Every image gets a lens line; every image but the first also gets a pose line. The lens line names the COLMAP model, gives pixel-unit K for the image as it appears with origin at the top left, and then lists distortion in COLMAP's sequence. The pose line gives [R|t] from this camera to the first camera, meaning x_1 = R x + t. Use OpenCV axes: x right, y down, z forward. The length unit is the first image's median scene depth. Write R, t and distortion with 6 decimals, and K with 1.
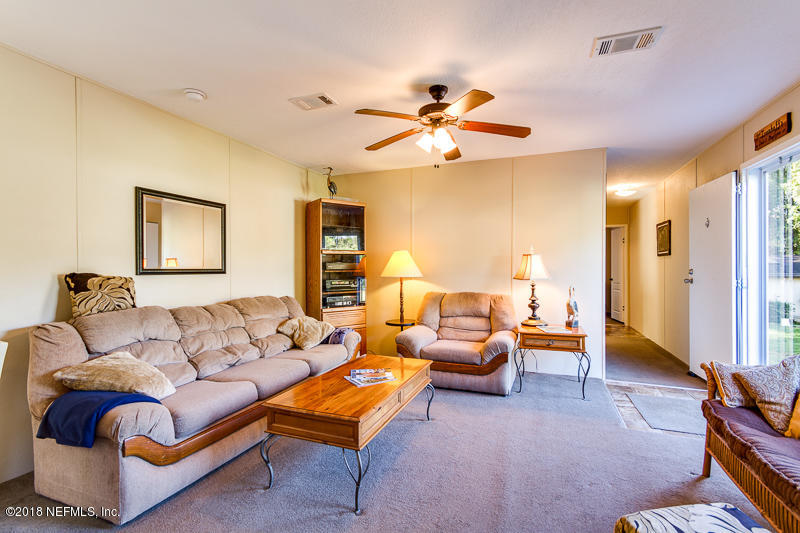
lens RADIAL K [[373.1, 0, 402.4], [0, 373.1, 270.4], [0, 0, 1]] dist [0.003555, 0.001677]
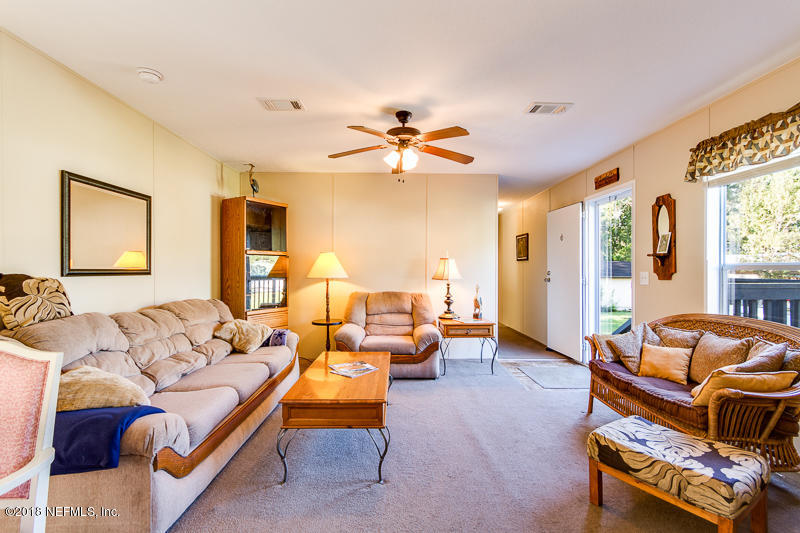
lens RADIAL K [[373.1, 0, 402.4], [0, 373.1, 270.4], [0, 0, 1]] dist [0.003555, 0.001677]
pose [[0.925672, 0.003861, 0.378308, -0.263417], [-0.002382, 0.999988, -0.004379, 0.000709], [-0.378320, 0.003153, 0.925669, -0.047173]]
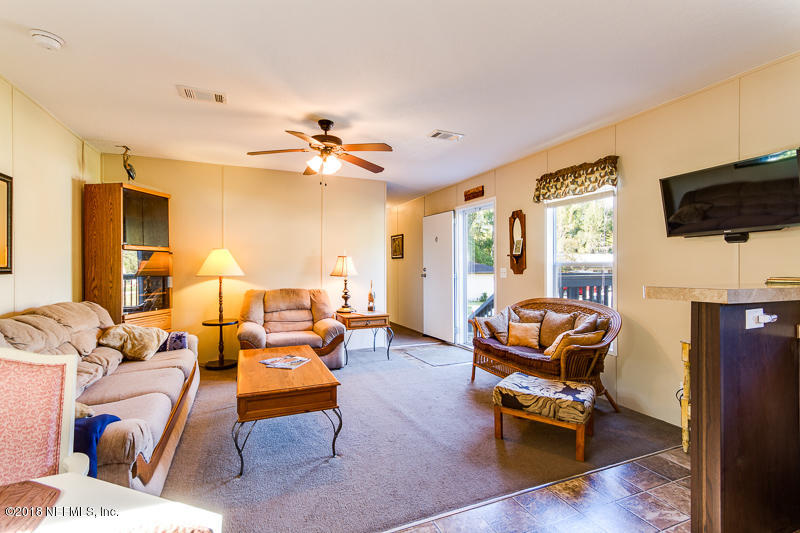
lens RADIAL K [[372.3, 0, 402.7], [0, 372.3, 266.1], [0, 0, 1]] dist [0.002711, 0.000806]
pose [[0.710924, 0.004059, 0.703257, -0.455881], [0.002449, 0.999963, -0.008247, 0.001659], [-0.703264, 0.007585, 0.710888, -0.042108]]
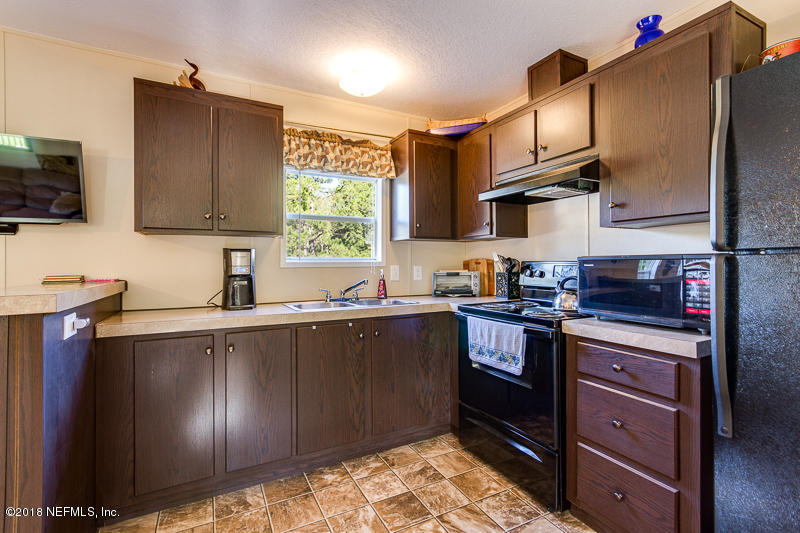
lens RADIAL K [[370.3, 0, 401.7], [0, 370.3, 262.4], [0, 0, 1]] dist [0.006479, 0.000573]
pose [[-0.754621, 0.009598, 0.656090, -0.340730], [0.011821, 0.999930, -0.001032, 0.001893], [-0.656054, 0.006977, -0.754682, 0.046495]]
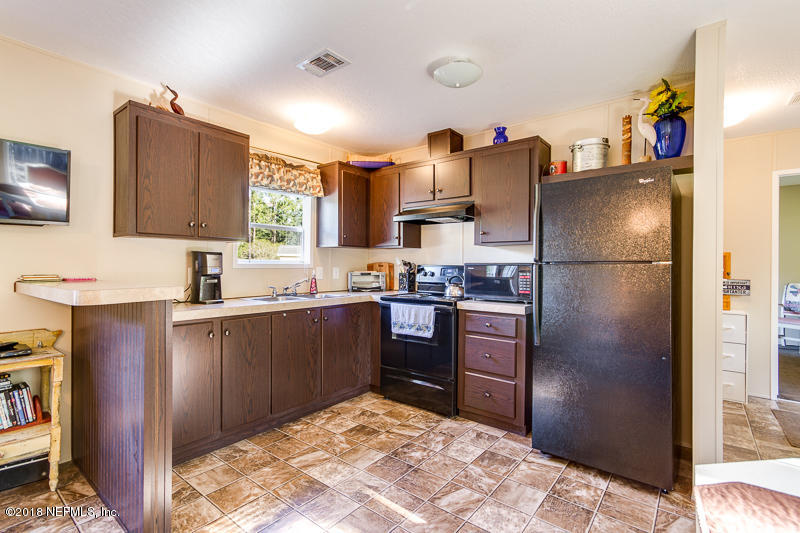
lens RADIAL K [[372.3, 0, 402.7], [0, 372.3, 266.1], [0, 0, 1]] dist [0.002711, 0.000806]
pose [[-0.954176, -0.002571, 0.299236, -0.308014], [-0.000494, 0.999975, 0.007017, -0.002851], [-0.299246, 0.006548, -0.954153, 0.367155]]
